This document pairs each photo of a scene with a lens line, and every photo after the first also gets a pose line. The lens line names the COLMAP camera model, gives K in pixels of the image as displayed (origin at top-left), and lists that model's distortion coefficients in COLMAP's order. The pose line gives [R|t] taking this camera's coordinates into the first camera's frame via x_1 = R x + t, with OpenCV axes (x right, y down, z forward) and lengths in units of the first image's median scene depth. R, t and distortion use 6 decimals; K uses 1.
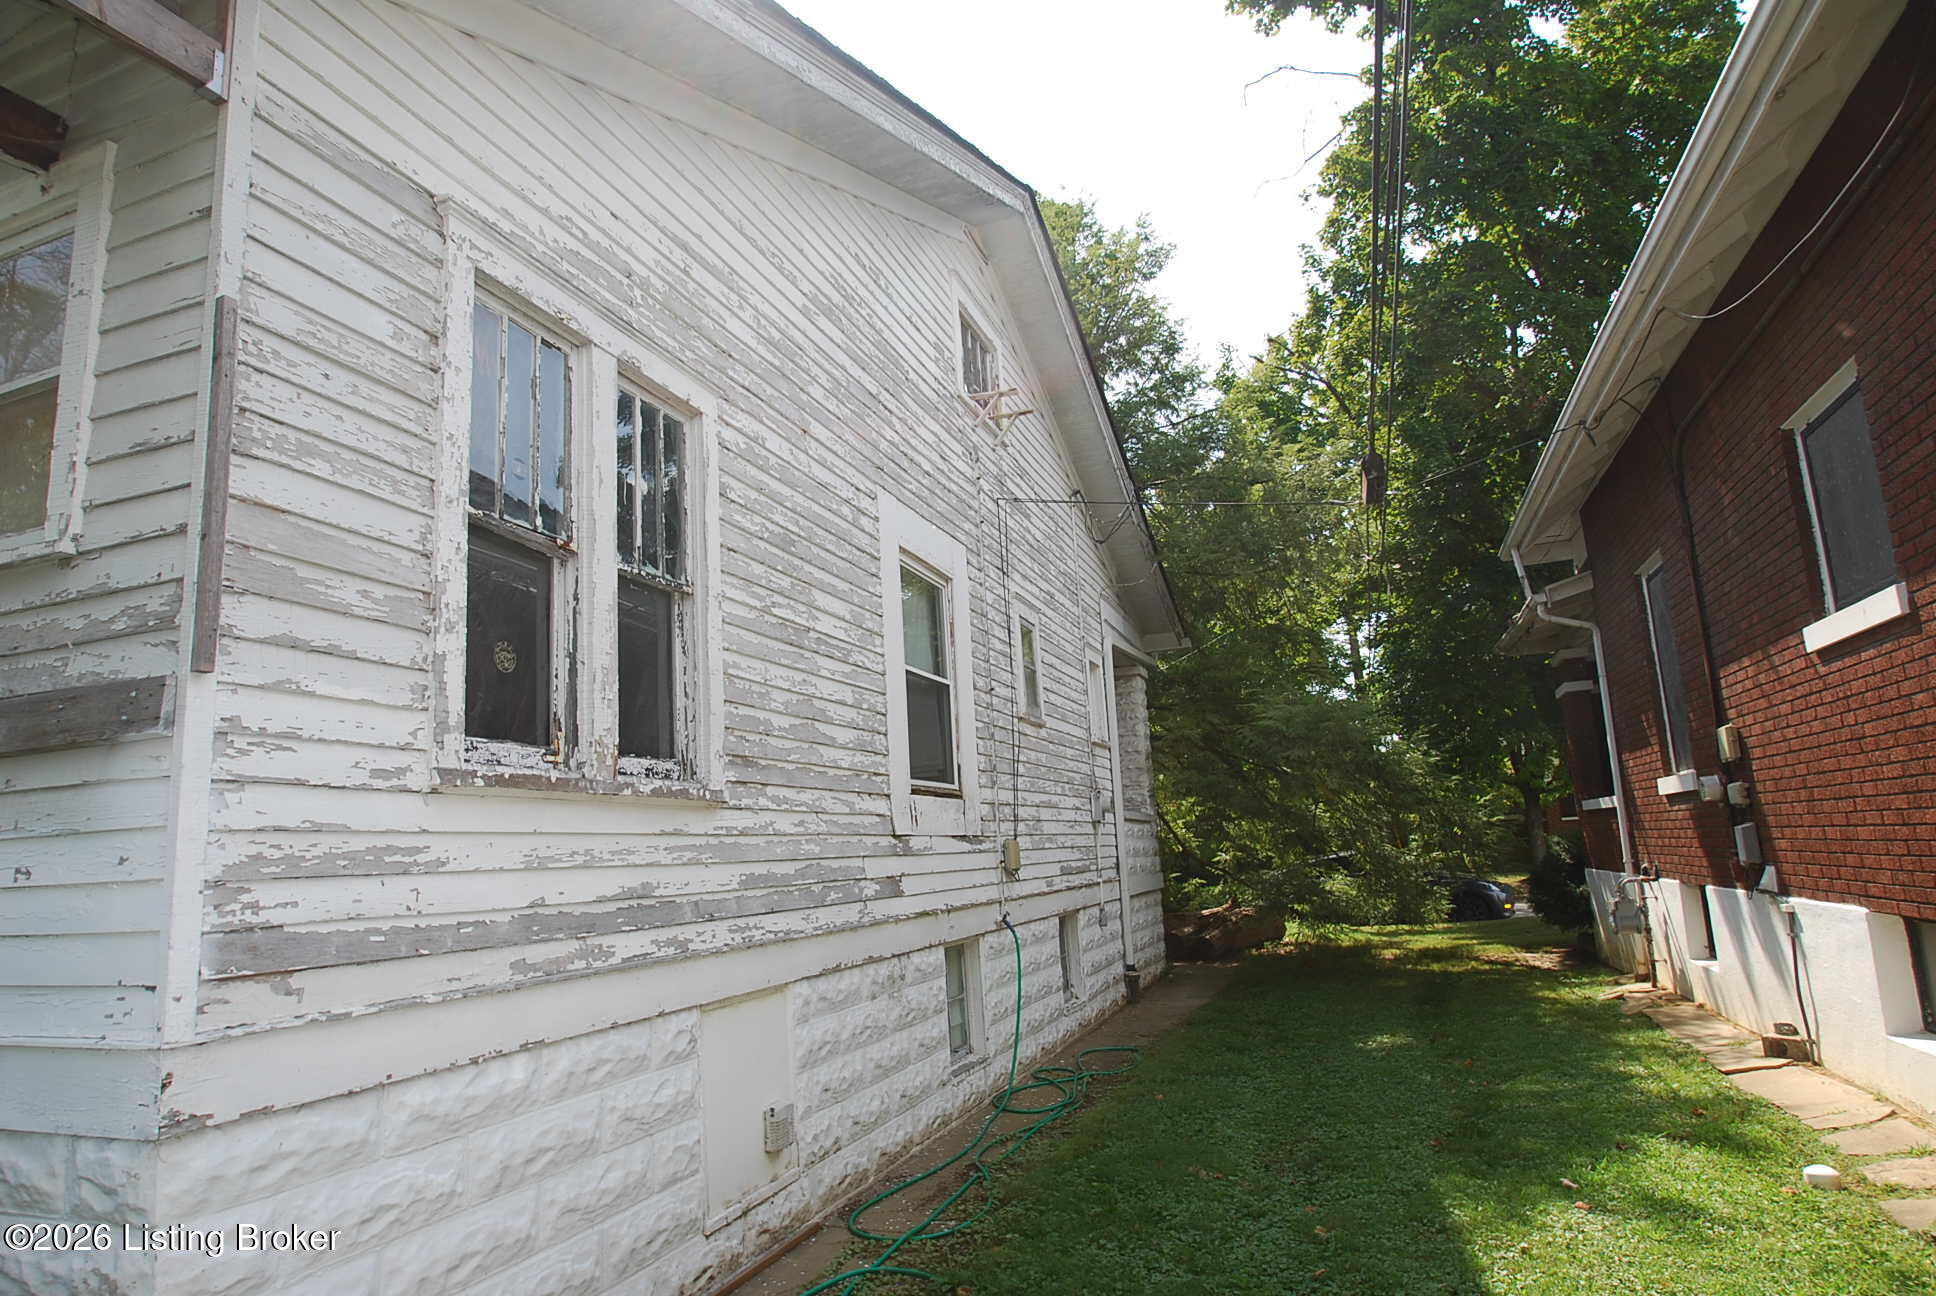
lens RADIAL K [[1147.2, 0, 968.0], [0, 1147.2, 648.0], [0, 0, 1]] dist [-0.044985, -0.001635]
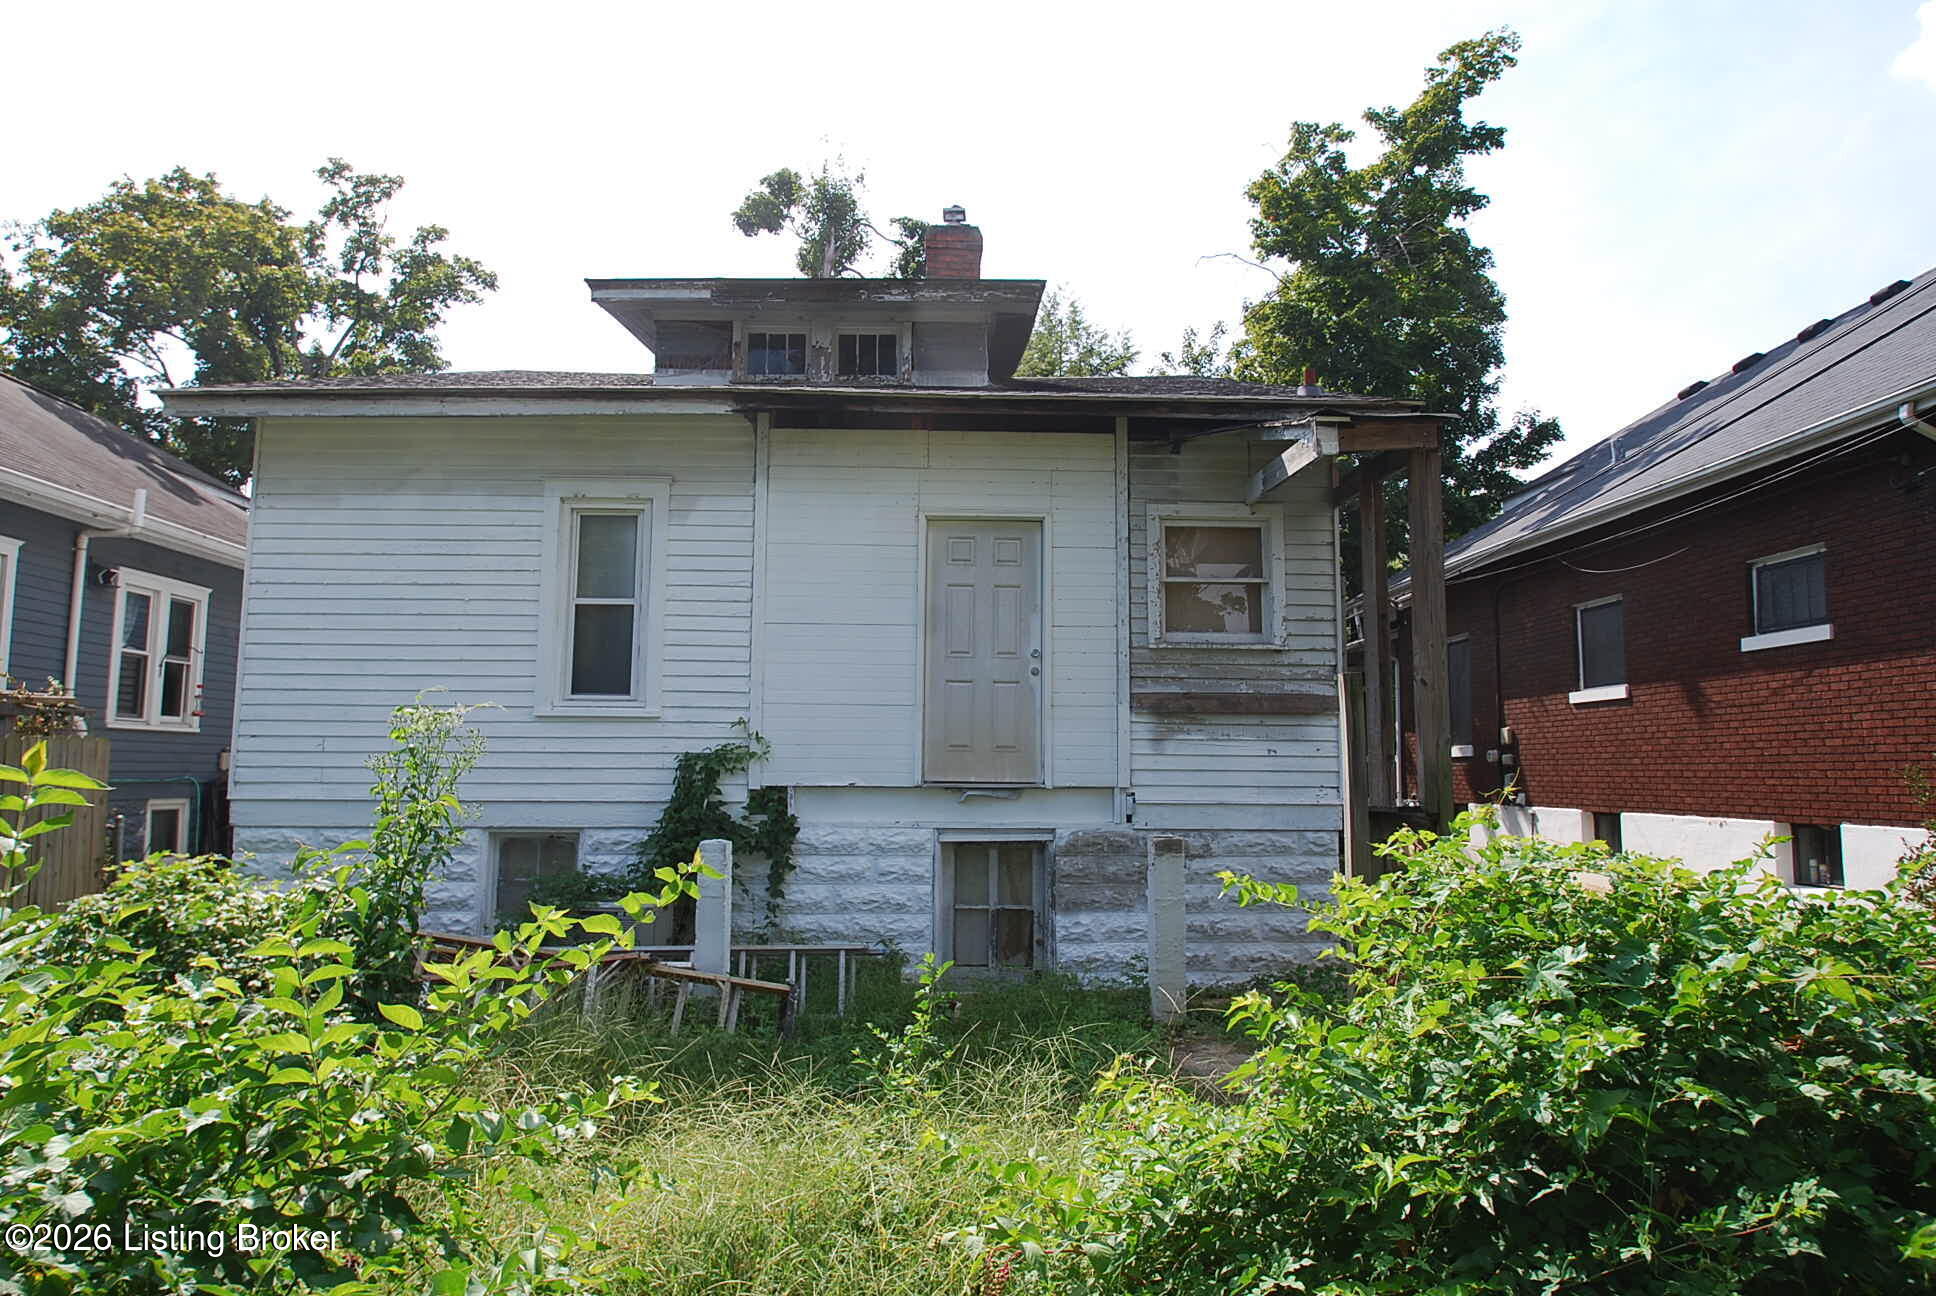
lens RADIAL K [[1147.2, 0, 968.0], [0, 1147.2, 648.0], [0, 0, 1]] dist [-0.044985, -0.001635]
pose [[0.927784, 0.100313, 0.359379, -2.772619], [-0.122864, 0.991601, 0.040406, -0.109810], [-0.352307, -0.081643, 0.932316, -1.657895]]
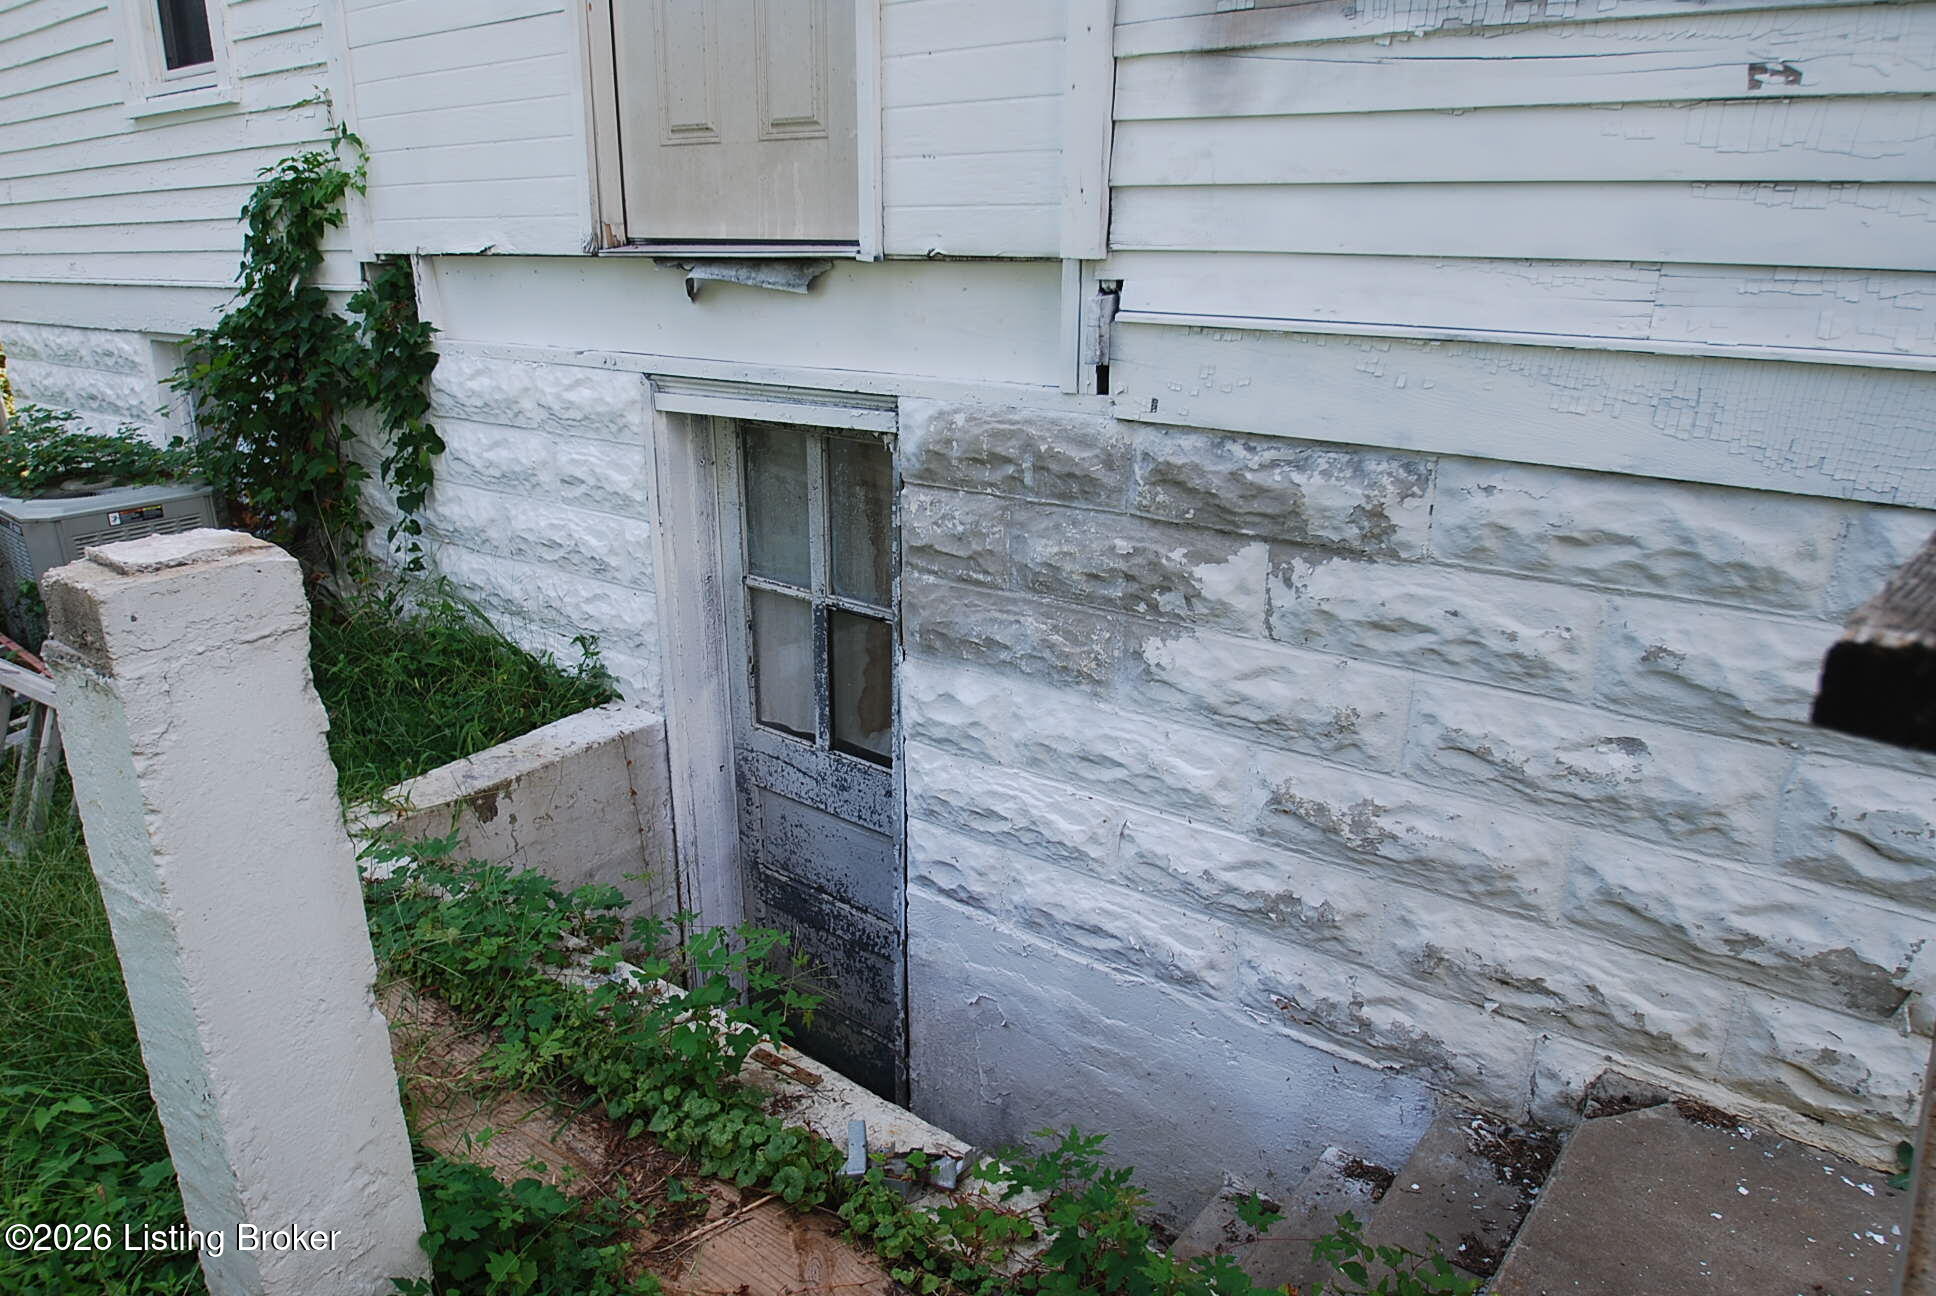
lens RADIAL K [[1238.9, 0, 968.0], [0, 1238.9, 648.0], [0, 0, 1]] dist [-0.033933, 0.000461]
pose [[0.960538, 0.144262, -0.237816, -1.036197], [-0.012352, 0.876269, 0.481663, 0.161525], [0.277876, -0.459718, 0.843472, 0.186161]]
